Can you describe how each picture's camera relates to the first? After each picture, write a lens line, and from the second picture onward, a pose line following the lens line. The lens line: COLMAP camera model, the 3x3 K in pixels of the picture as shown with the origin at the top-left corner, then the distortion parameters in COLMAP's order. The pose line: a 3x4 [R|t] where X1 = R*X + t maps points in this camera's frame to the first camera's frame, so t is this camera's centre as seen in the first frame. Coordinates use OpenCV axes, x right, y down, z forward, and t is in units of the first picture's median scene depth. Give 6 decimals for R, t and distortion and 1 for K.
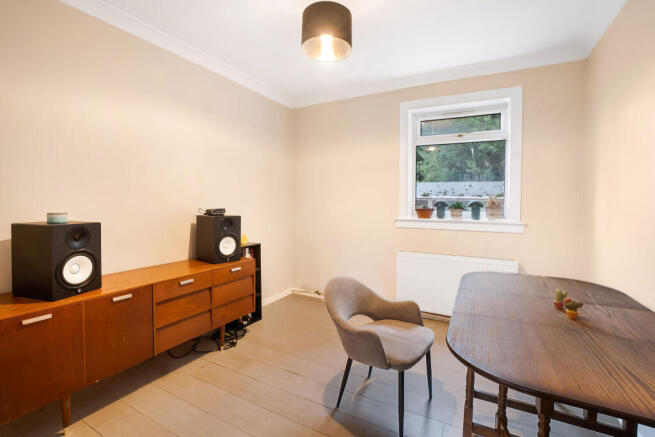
lens RADIAL K [[299.3, 0, 326.6], [0, 299.3, 198.1], [0, 0, 1]] dist [0.001472, 0.000262]
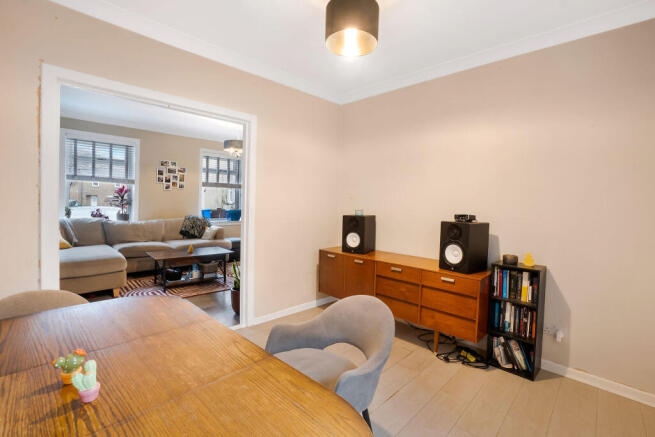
lens RADIAL K [[299.3, 0, 326.6], [0, 299.3, 198.1], [0, 0, 1]] dist [0.001472, 0.000262]
pose [[-0.296620, 0.001316, -0.954995, 0.749804], [0.005370, 0.999986, -0.000290, -0.021211], [0.954981, -0.005214, -0.296622, 0.994866]]
